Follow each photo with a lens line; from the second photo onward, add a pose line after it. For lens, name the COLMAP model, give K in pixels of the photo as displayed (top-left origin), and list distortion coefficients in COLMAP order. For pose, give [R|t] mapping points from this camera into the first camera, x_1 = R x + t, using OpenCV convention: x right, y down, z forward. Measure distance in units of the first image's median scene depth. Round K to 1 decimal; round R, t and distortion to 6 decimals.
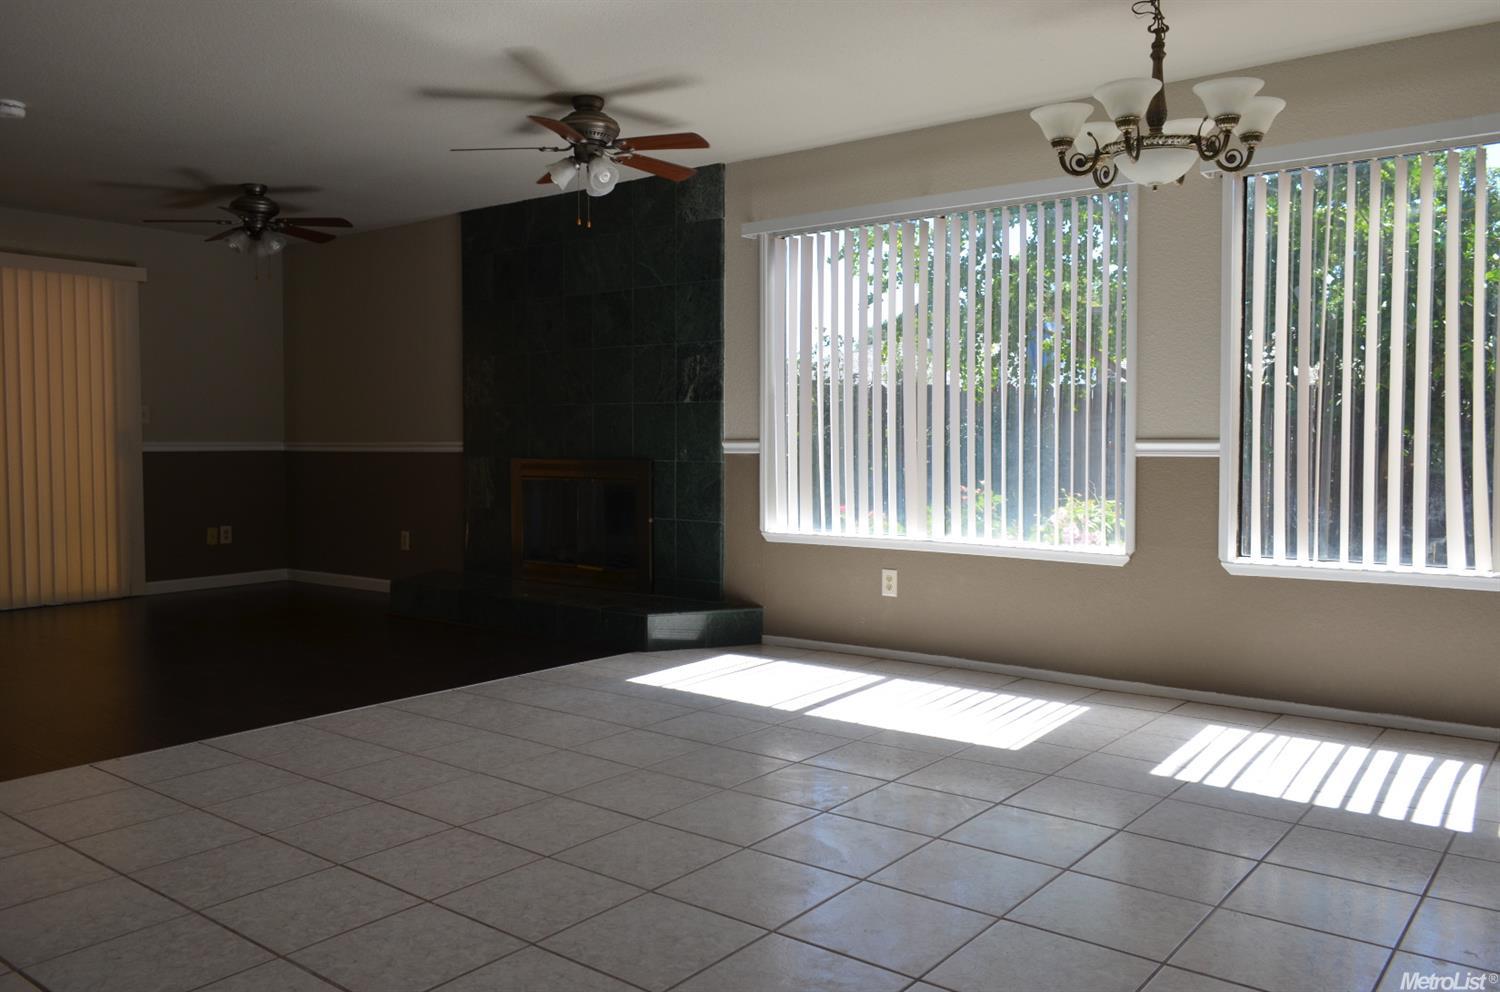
lens RADIAL K [[1166.5, 0, 749.7], [0, 1166.5, 480.9], [0, 0, 1]] dist [-0.005370, 0.007599]
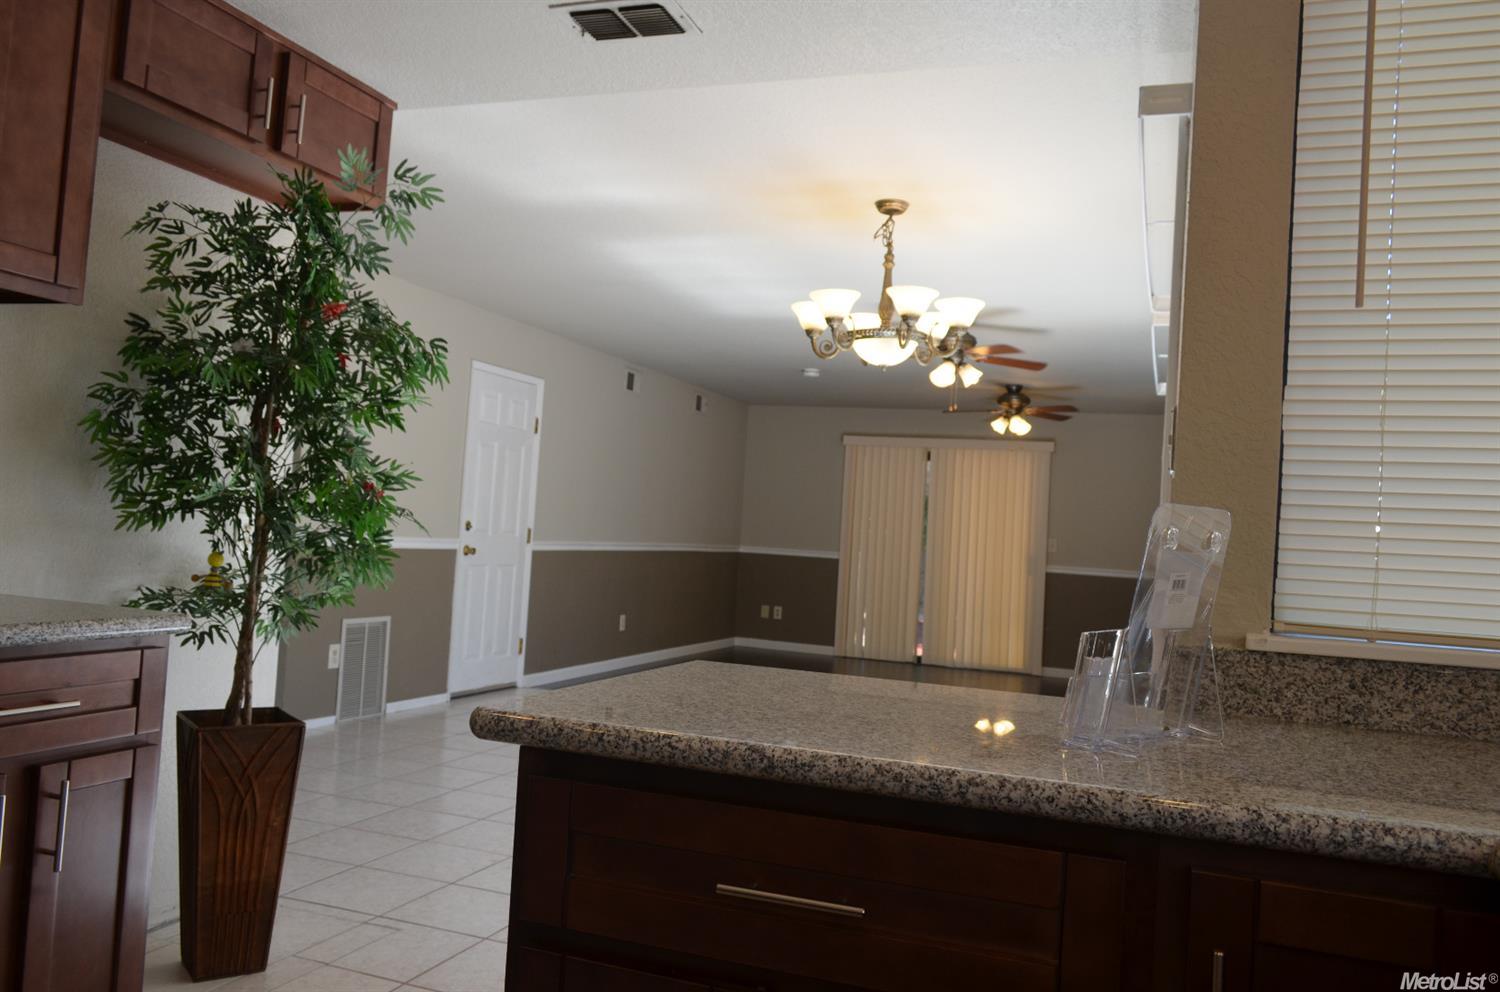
lens RADIAL K [[1166.5, 0, 749.7], [0, 1166.5, 480.9], [0, 0, 1]] dist [-0.005370, 0.007599]
pose [[0.312204, -0.024067, -0.949710, 0.864241], [-0.097500, 0.993589, -0.057231, -0.024470], [0.944999, 0.110464, 0.307856, 0.276078]]
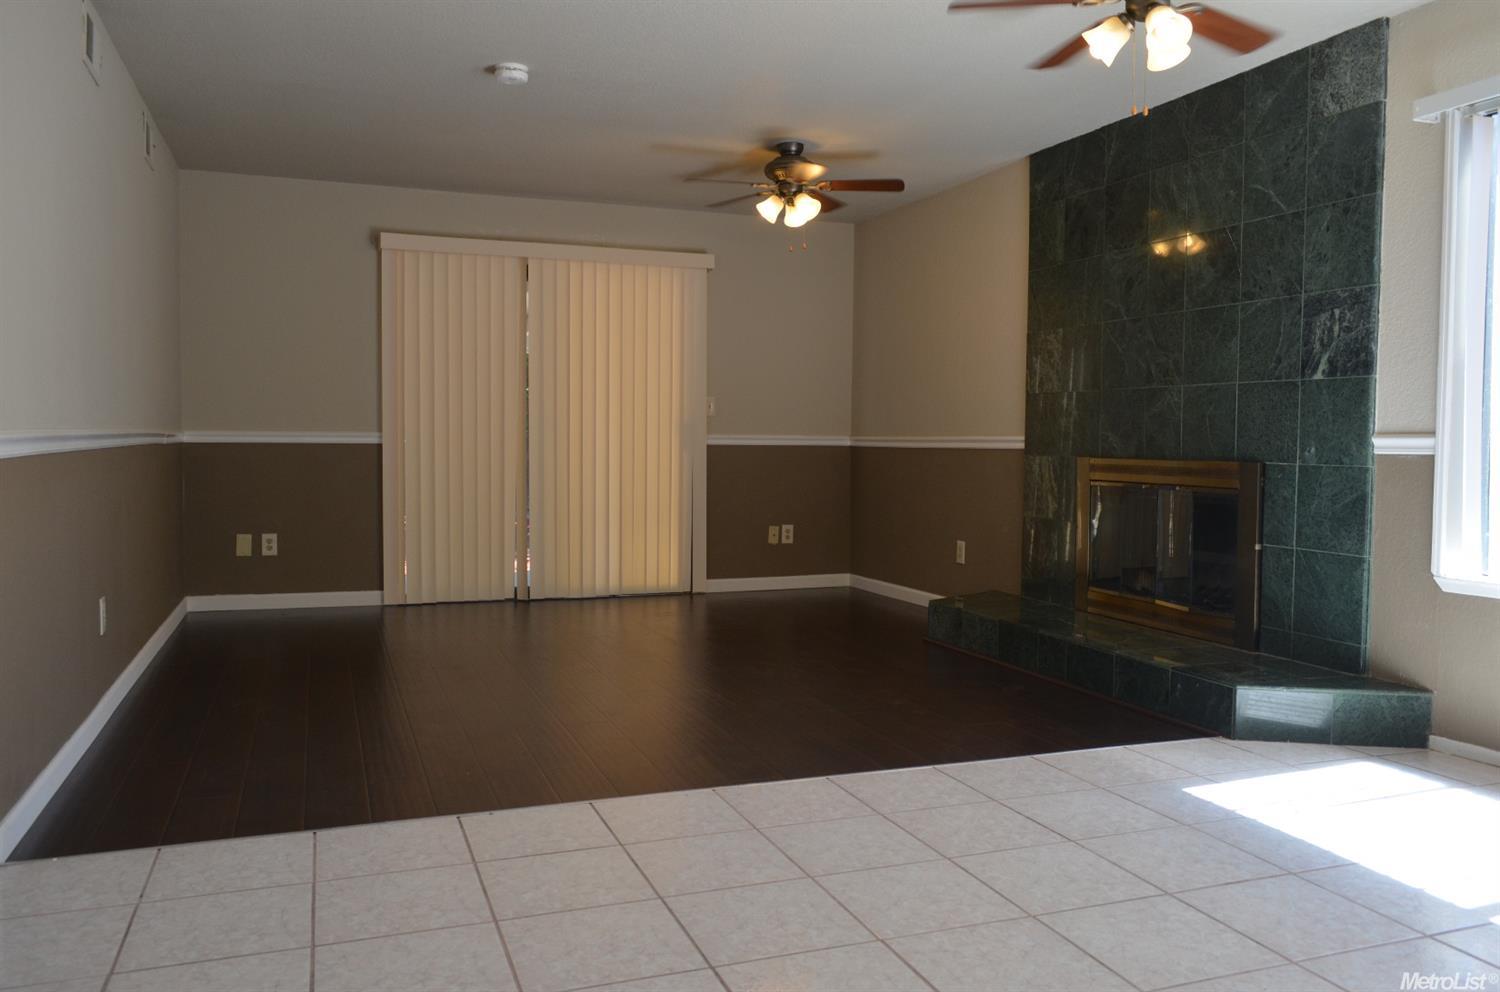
lens RADIAL K [[1168.6, 0, 748.1], [0, 1168.6, 489.7], [0, 0, 1]] dist [-0.015351, 0.009045]
pose [[0.854124, 0.030398, -0.519180, 0.017526], [-0.027190, 0.999535, 0.013790, -0.002383], [0.519358, 0.002338, 0.854553, 0.232690]]
